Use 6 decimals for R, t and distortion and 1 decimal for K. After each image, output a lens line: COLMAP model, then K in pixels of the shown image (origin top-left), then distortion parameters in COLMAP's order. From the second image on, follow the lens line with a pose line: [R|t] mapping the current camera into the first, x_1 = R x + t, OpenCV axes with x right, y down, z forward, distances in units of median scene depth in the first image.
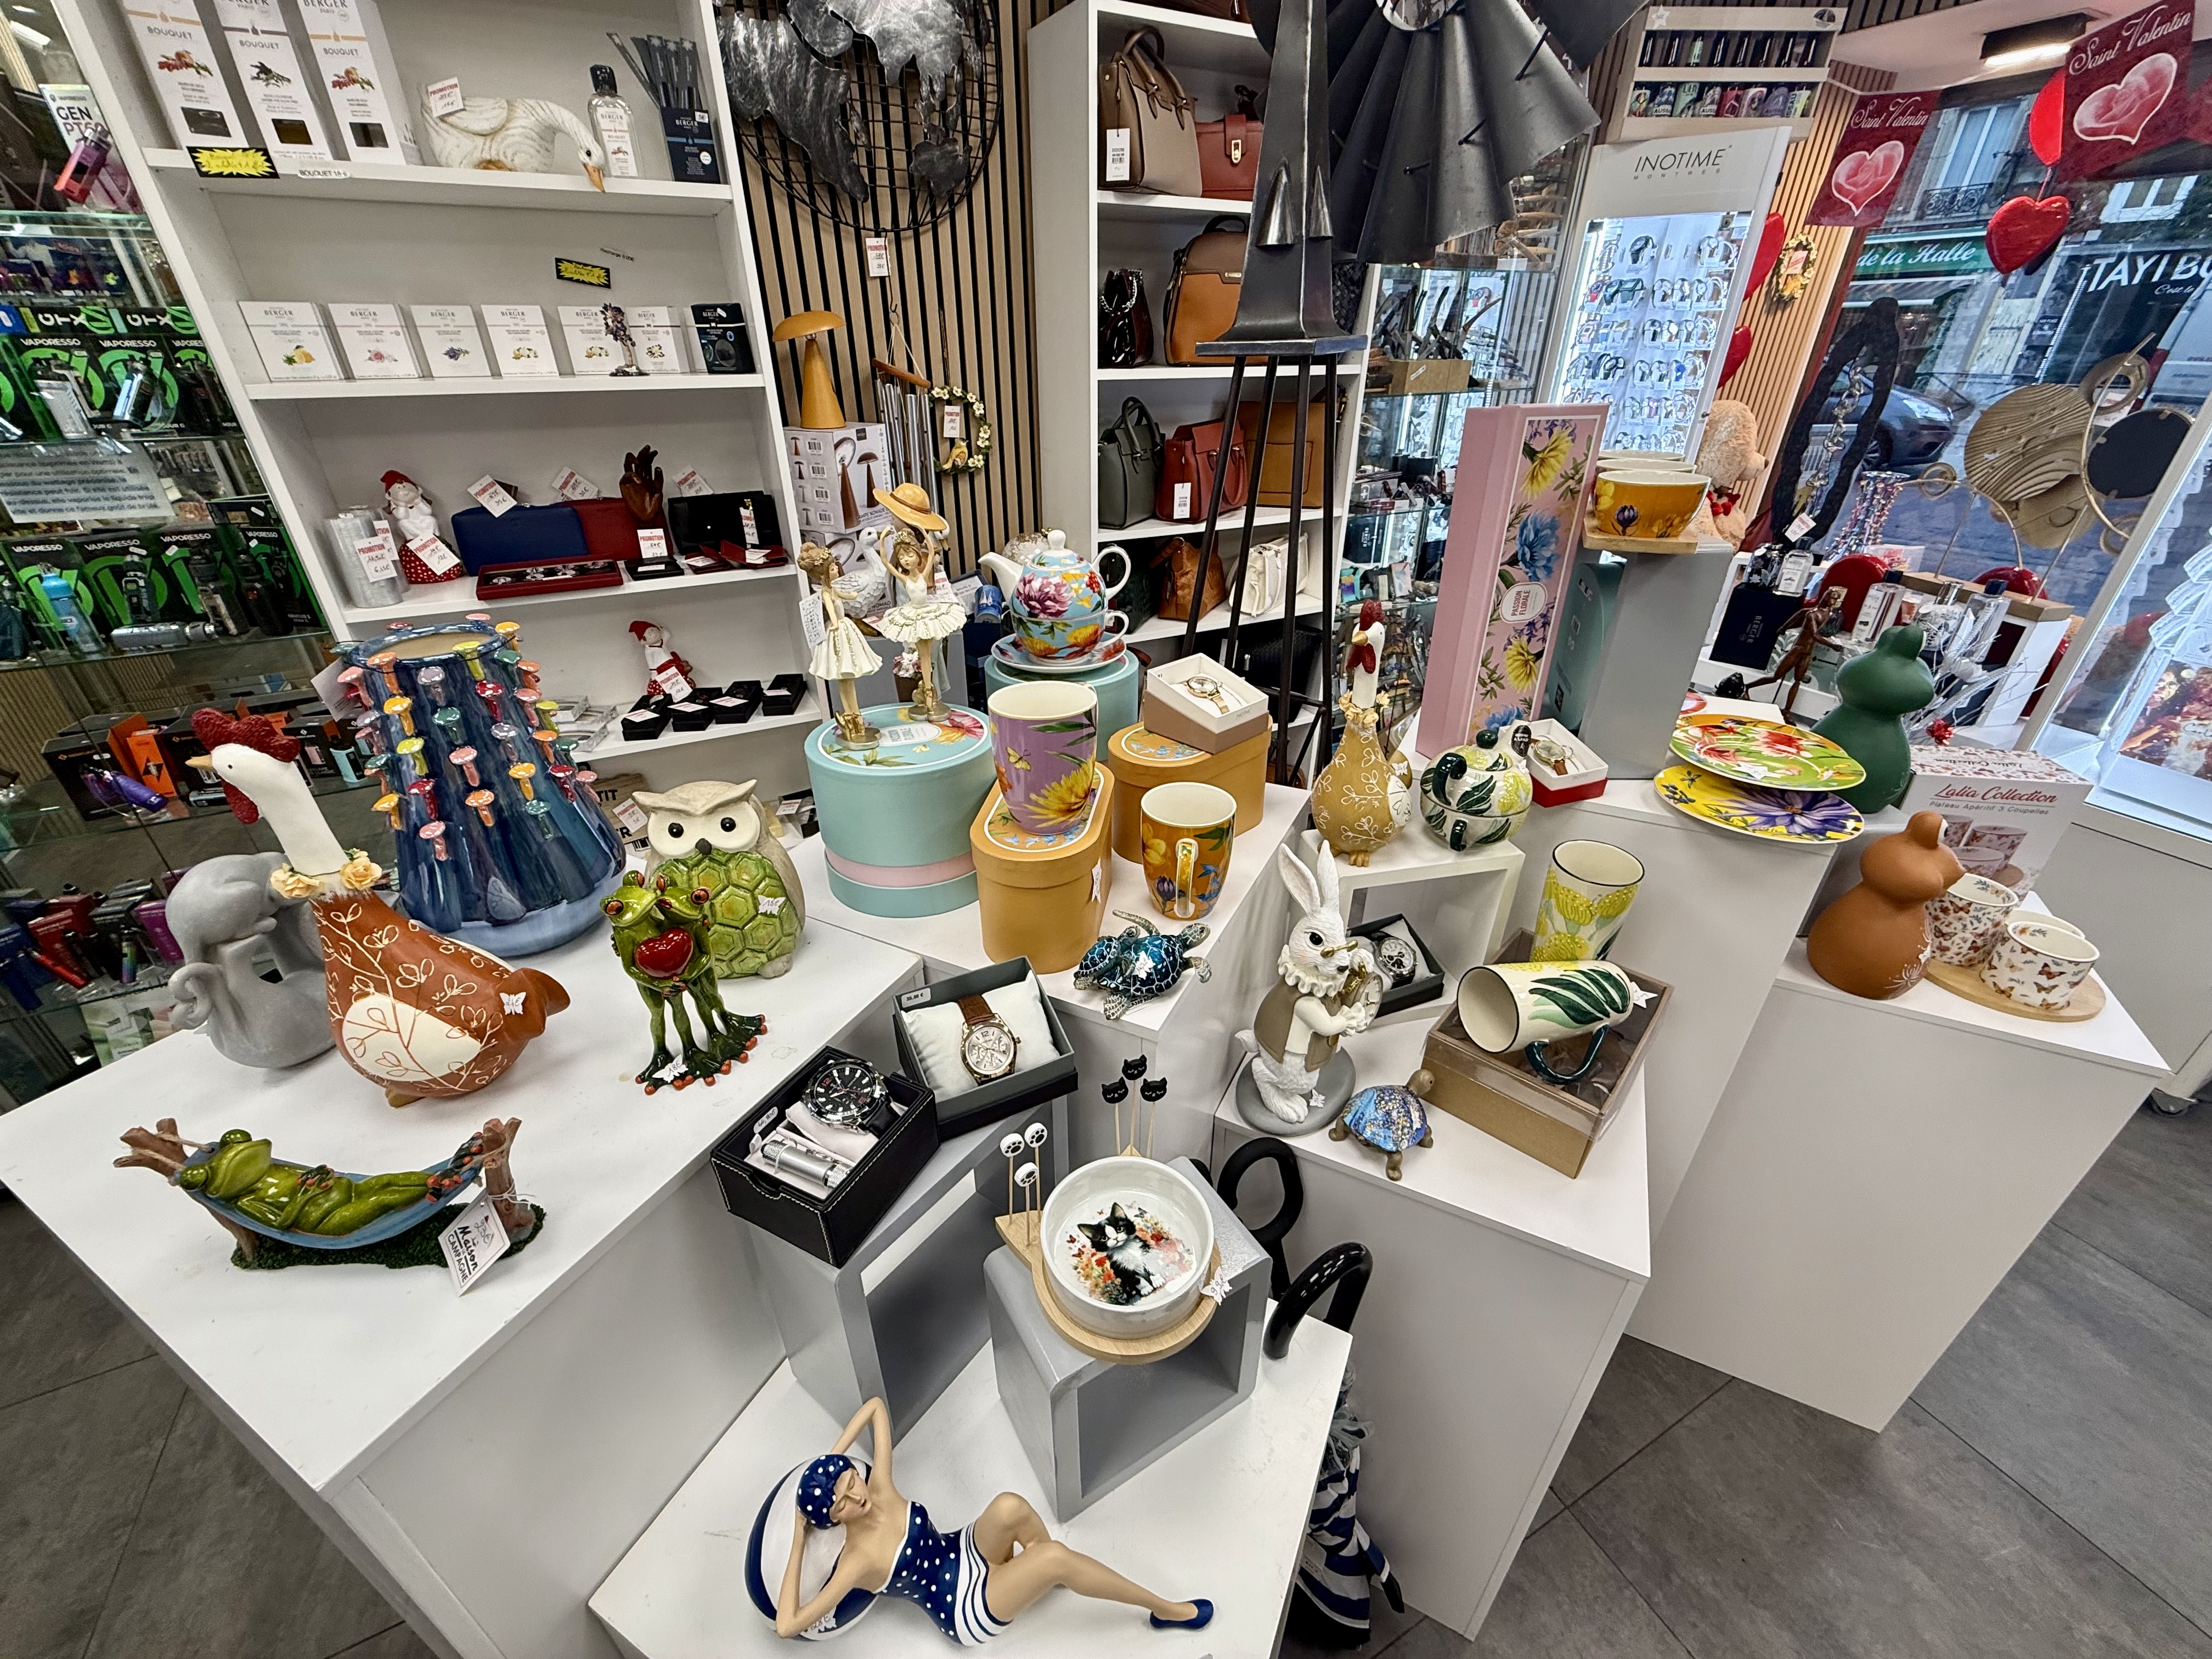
lens RADIAL K [[873.3, 0, 1104.5], [0, 873.3, 832.8], [0, 0, 1]] dist [0.000762, -0.000187]
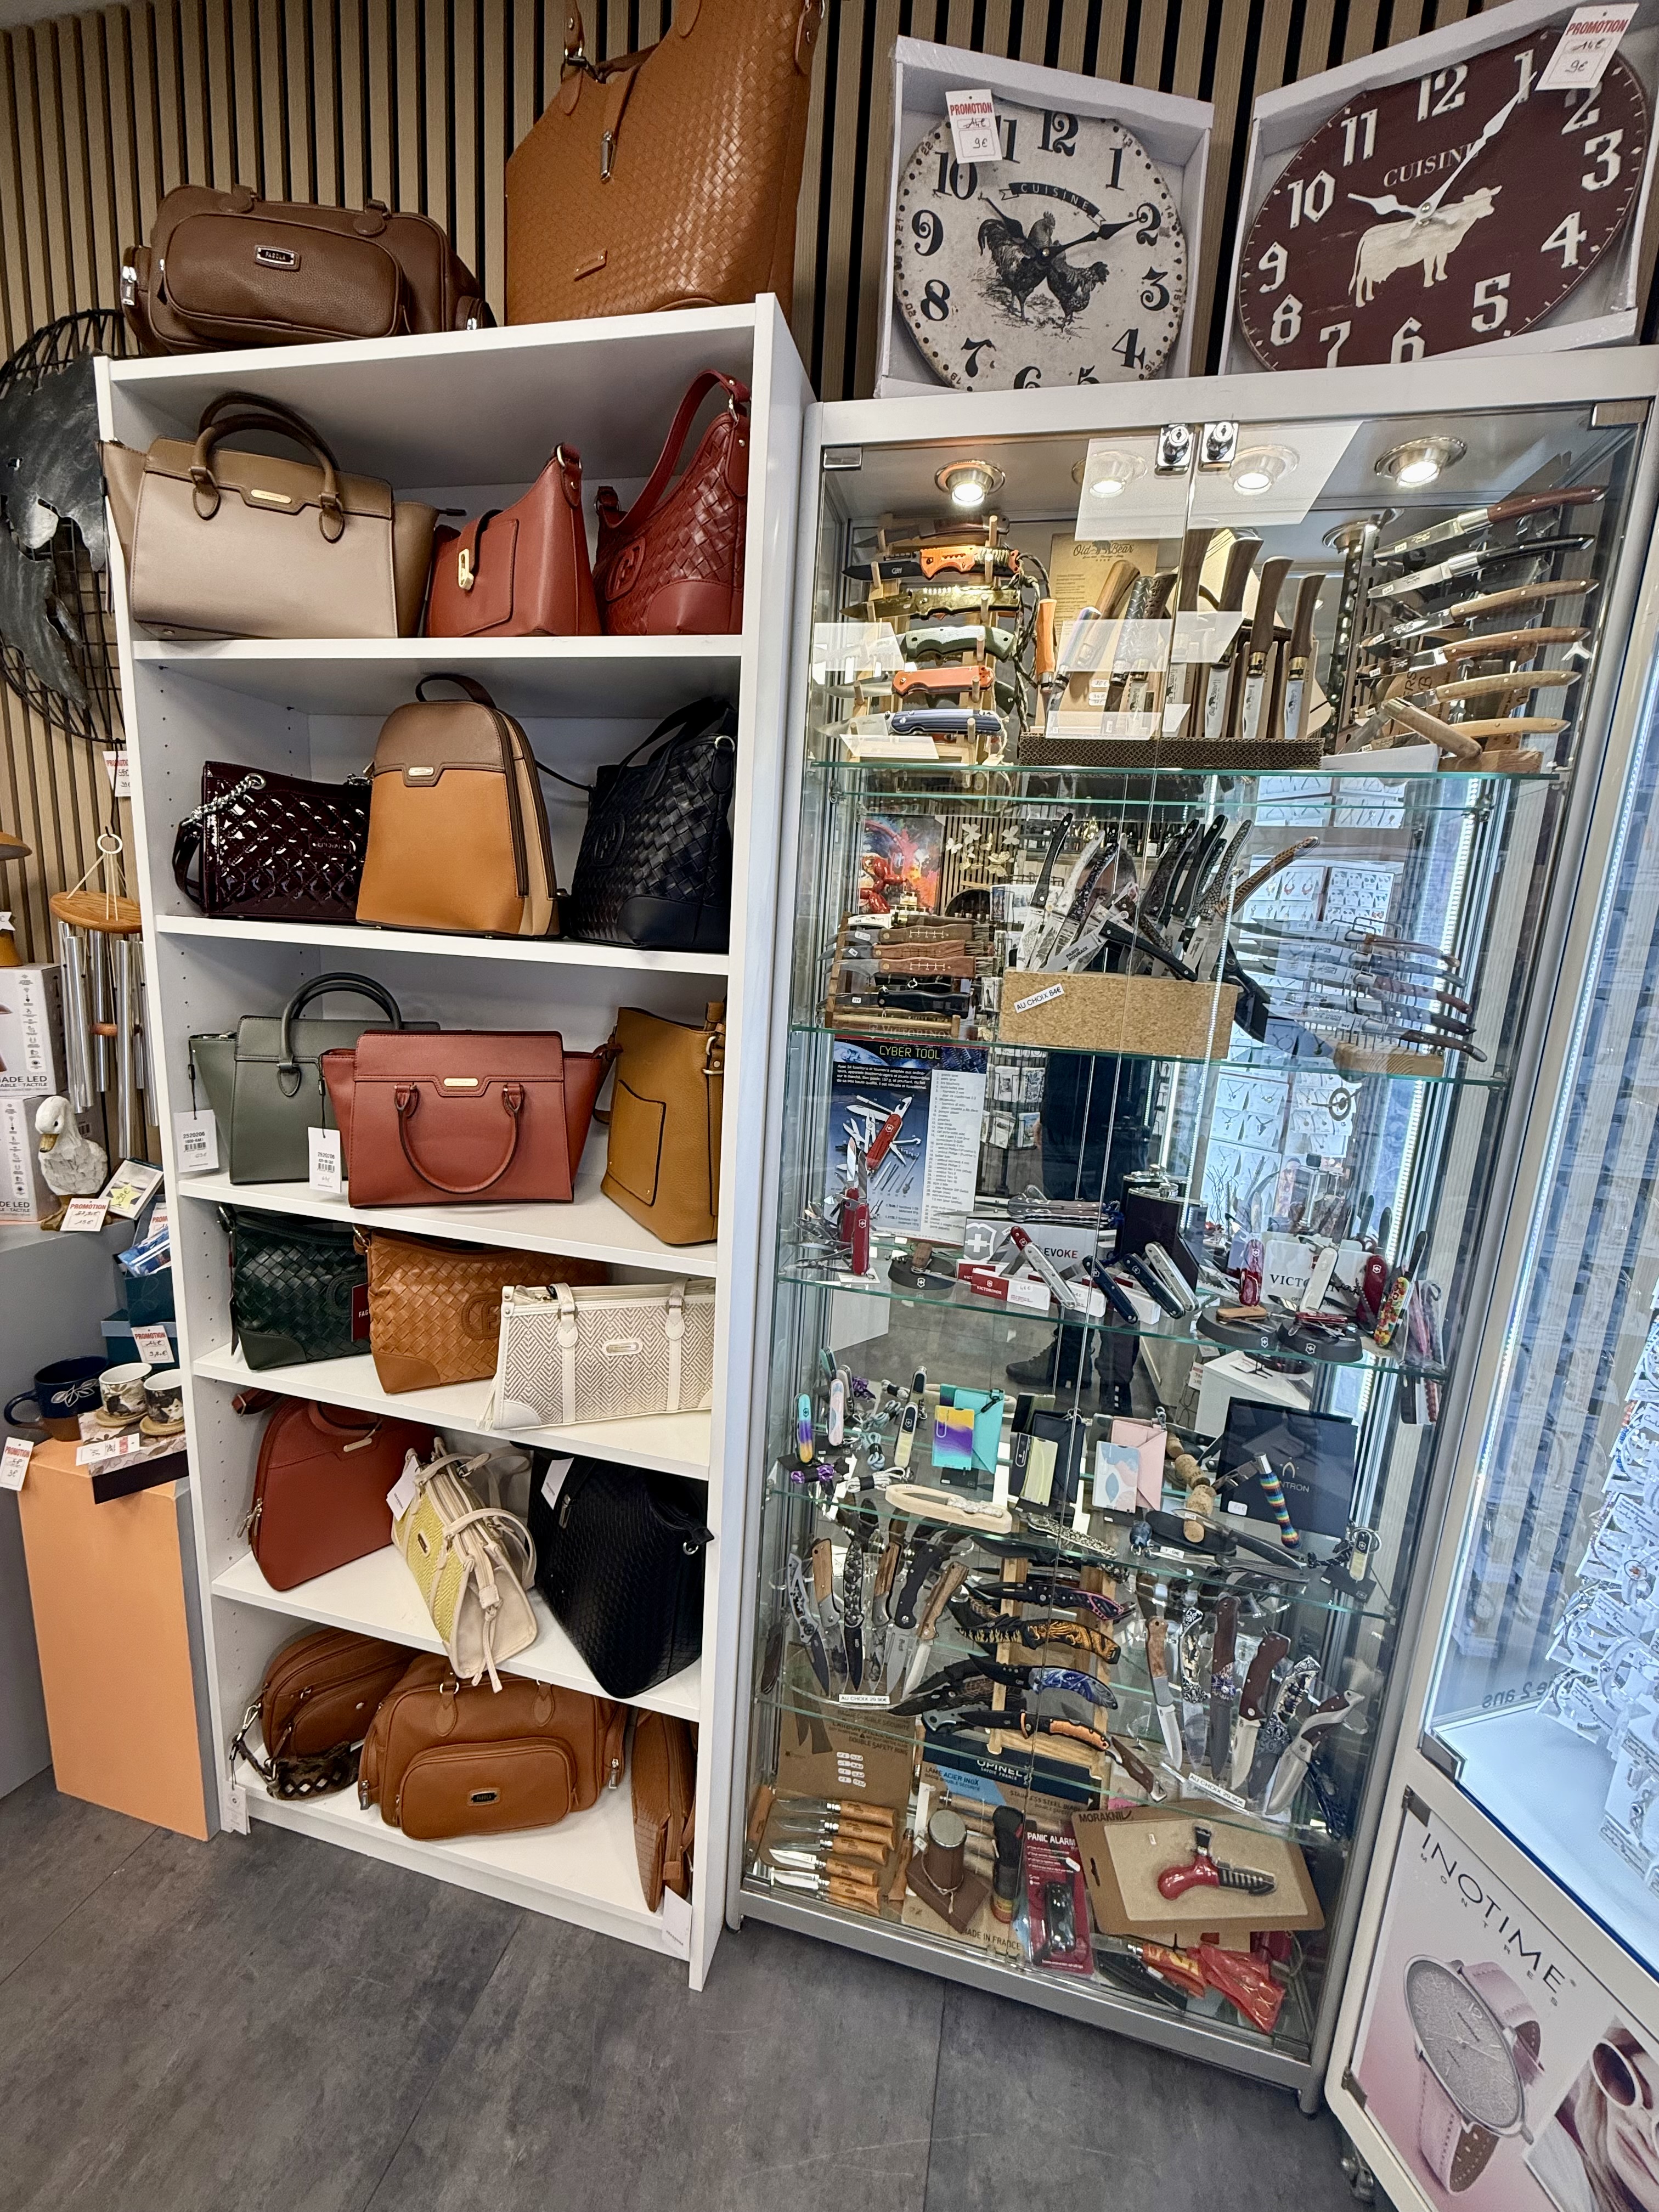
lens RADIAL K [[873.3, 0, 831.4], [0, 873.3, 1104.2], [0, 0, 1]] dist [0.000762, -0.000187]
pose [[0.753196, 0.170696, -0.635263, 0.733576], [-0.377653, 0.902937, -0.205142, -0.483774], [0.538585, 0.394421, 0.744552, 0.889103]]
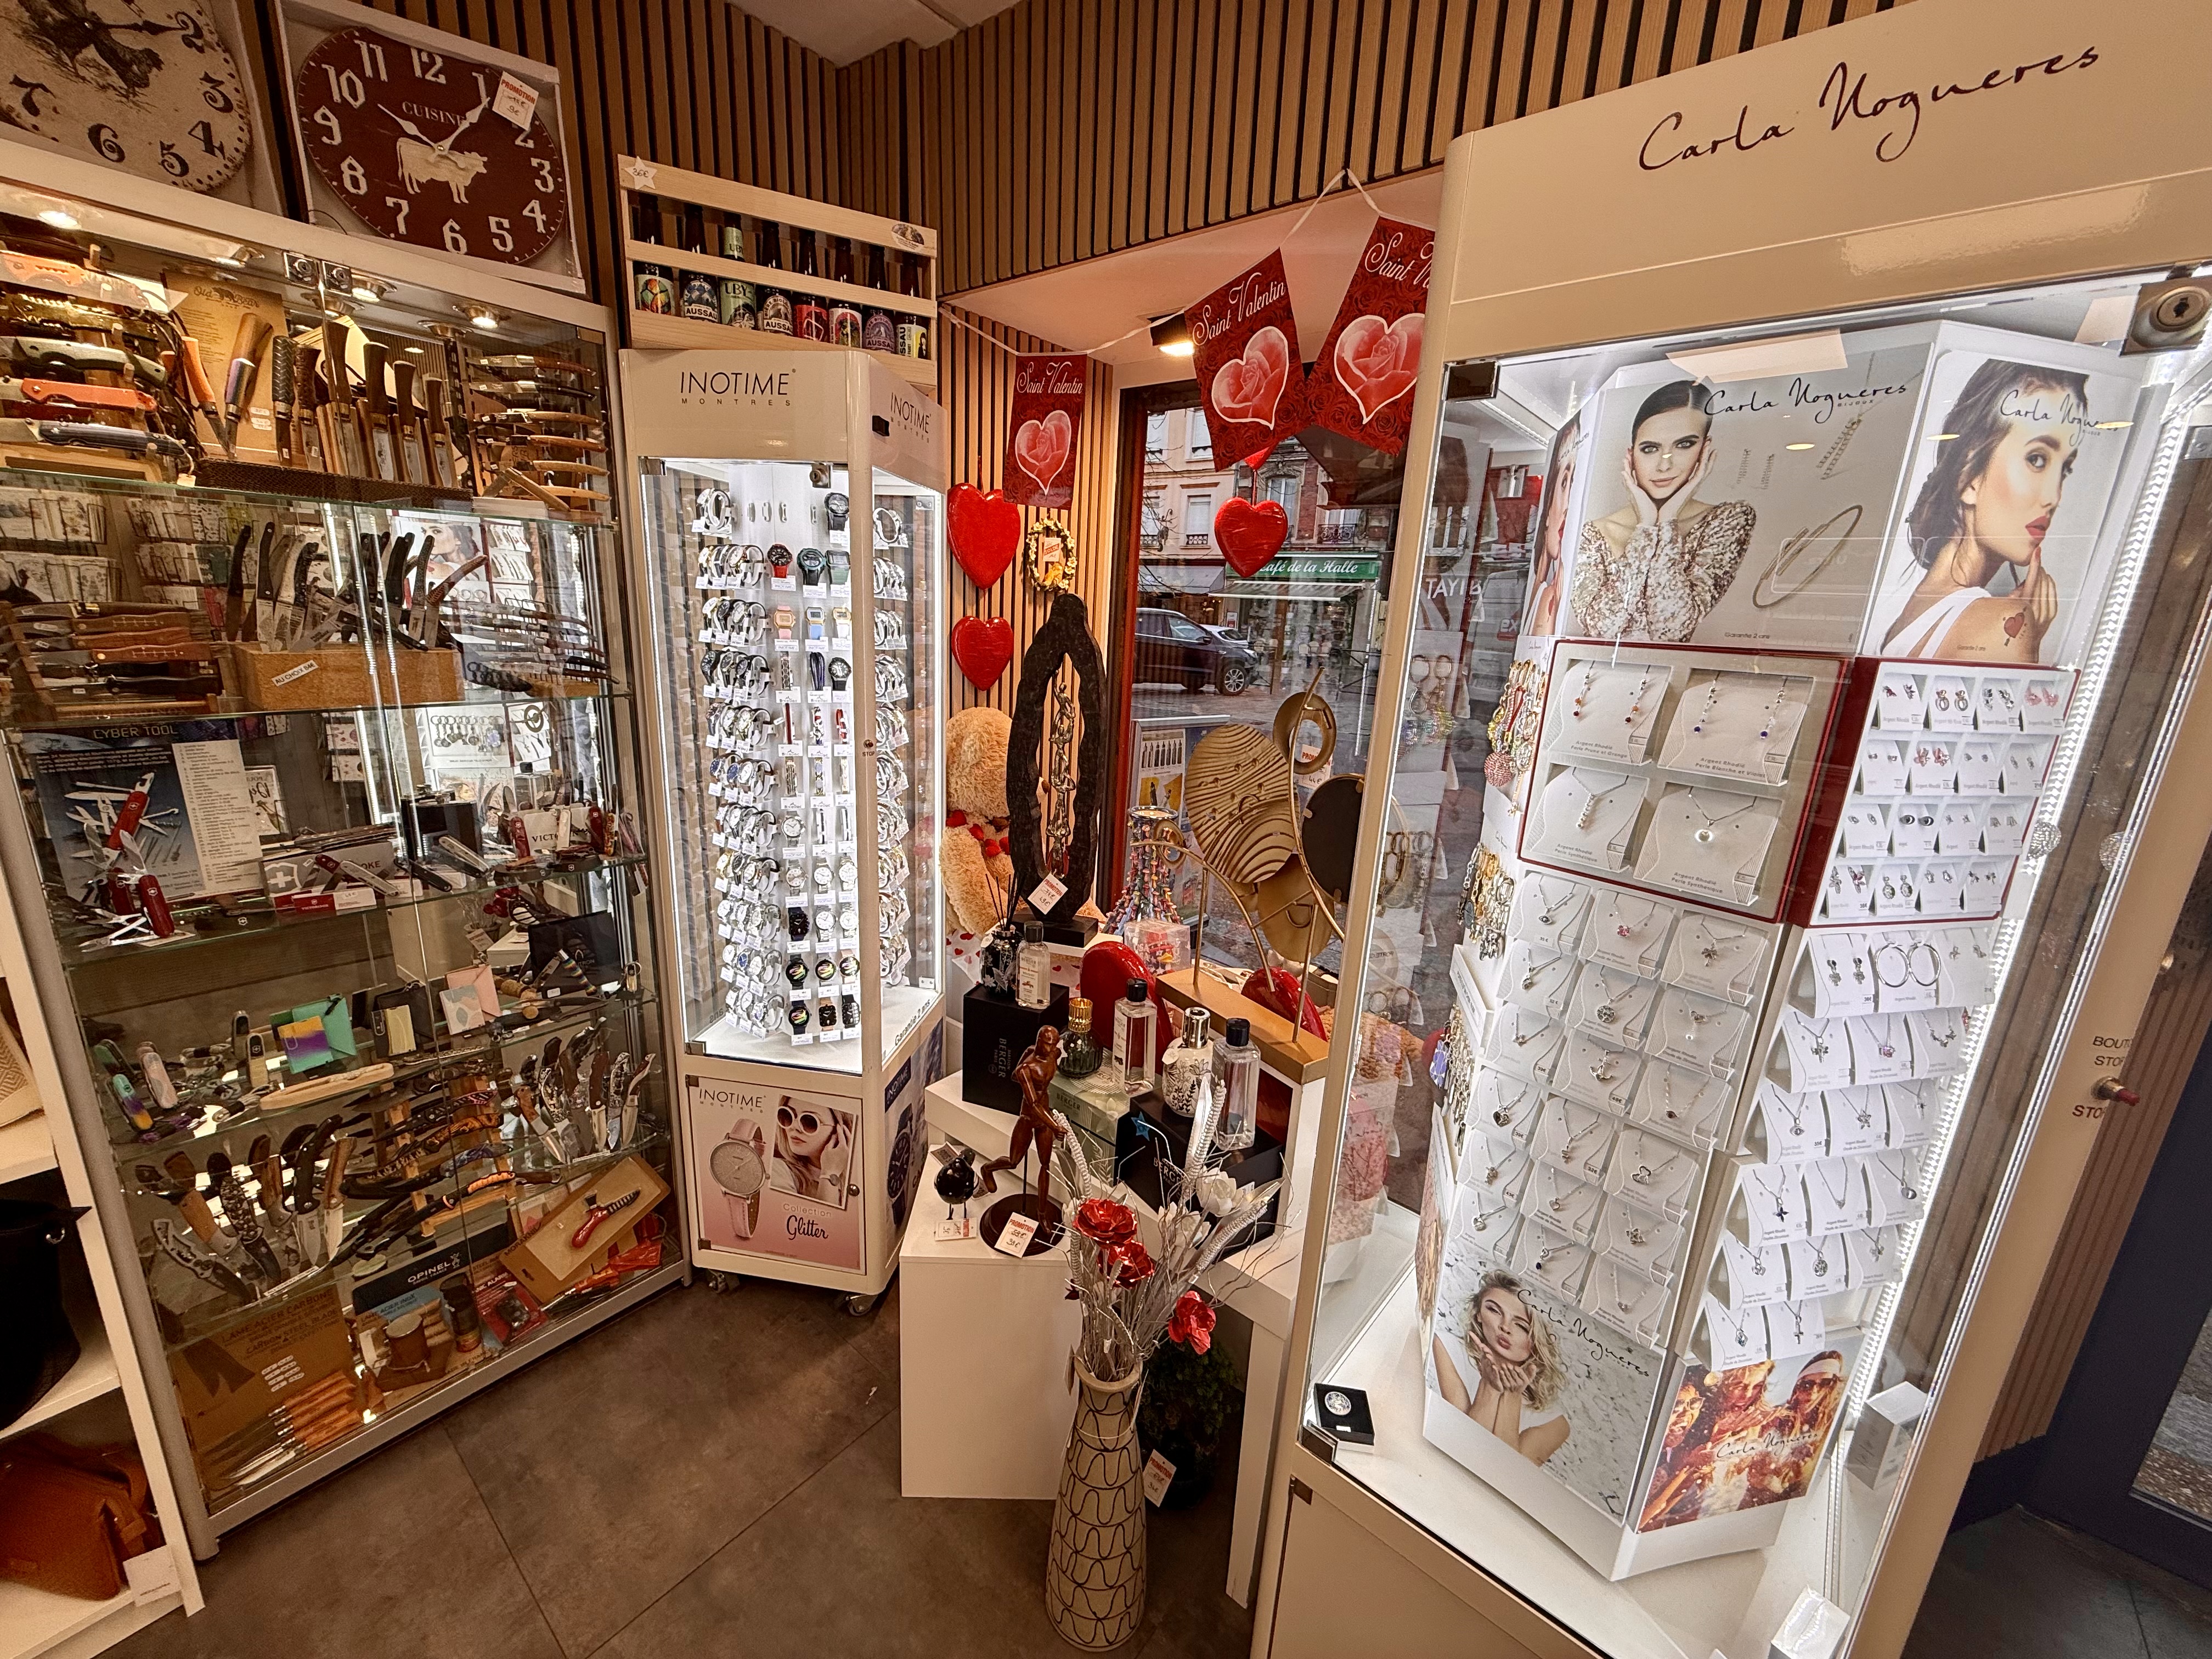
lens RADIAL K [[873.3, 0, 1098.1], [0, 873.3, 835.1], [0, 0, 1]] dist [0.000762, -0.000187]
pose [[0.916771, -0.051281, 0.396107, 0.780349], [0.147476, 0.965106, -0.216383, -0.332895], [-0.371189, 0.256790, 0.892344, 0.509808]]
